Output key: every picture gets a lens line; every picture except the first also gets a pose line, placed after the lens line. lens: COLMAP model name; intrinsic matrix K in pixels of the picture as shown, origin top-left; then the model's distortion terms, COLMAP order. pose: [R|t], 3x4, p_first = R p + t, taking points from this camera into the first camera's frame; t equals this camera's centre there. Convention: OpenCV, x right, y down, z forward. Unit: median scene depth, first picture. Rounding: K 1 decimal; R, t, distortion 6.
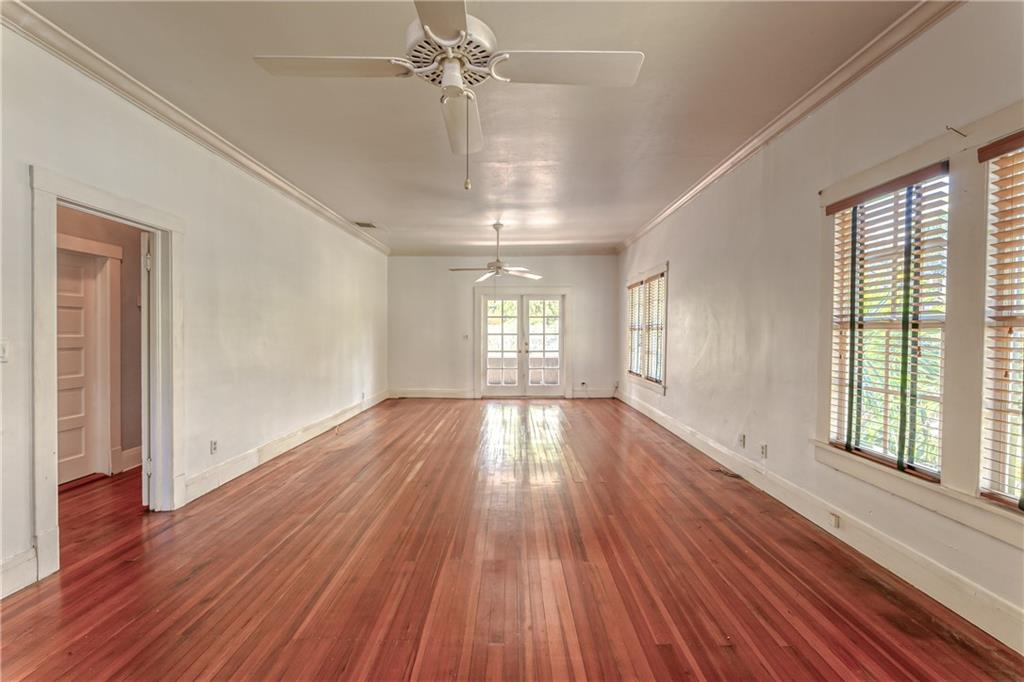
lens RADIAL K [[418.9, 0, 514.5], [0, 418.9, 342.7], [0, 0, 1]] dist [-0.006877, 0.000180]
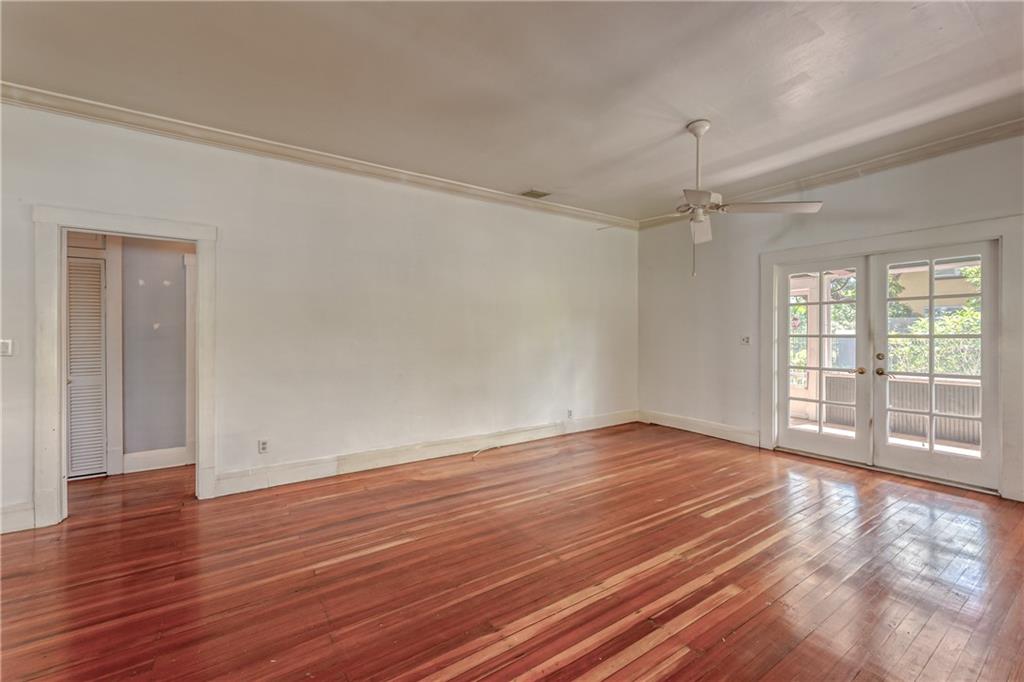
lens RADIAL K [[422.9, 0, 505.1], [0, 422.9, 339.0], [0, 0, 1]] dist [-0.001691, -0.000116]
pose [[0.557652, 0.010707, -0.830006, 0.350245], [-0.018560, 0.999828, 0.000428, -0.017627], [0.829868, 0.015167, 0.557754, 0.700625]]
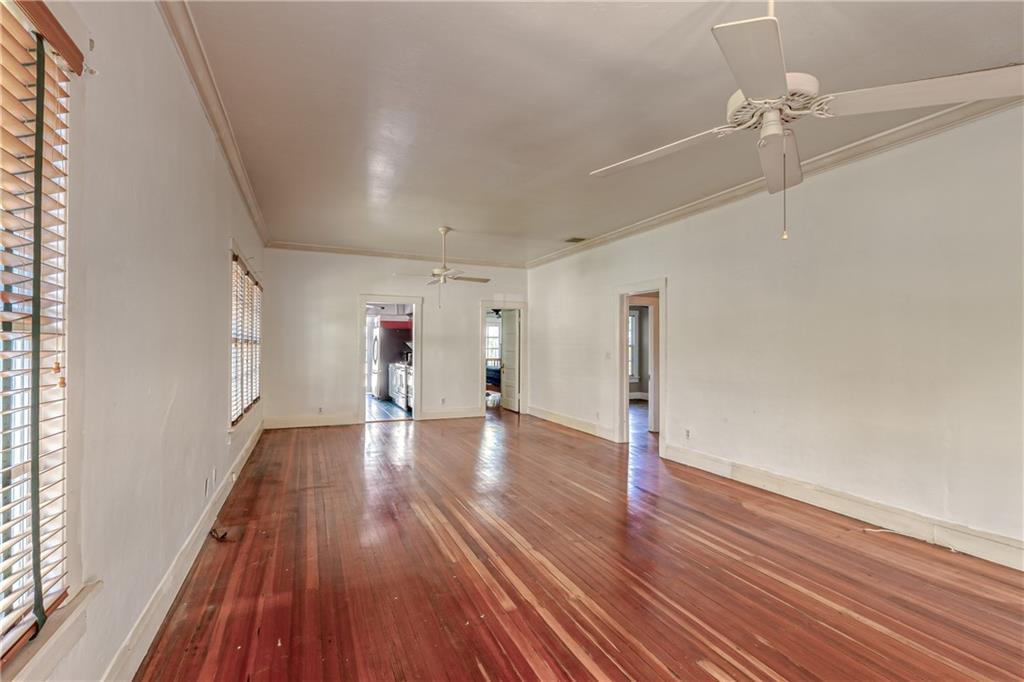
lens RADIAL K [[459.4, 0, 512.0], [0, 459.4, 341.0], [0, 0, 1]] dist [-0.001372, -0.000601]
pose [[-0.912243, -0.012308, -0.409464, 0.313901], [-0.017449, 0.999809, 0.008822, -0.040831], [0.409277, 0.015192, -0.912284, 1.627099]]
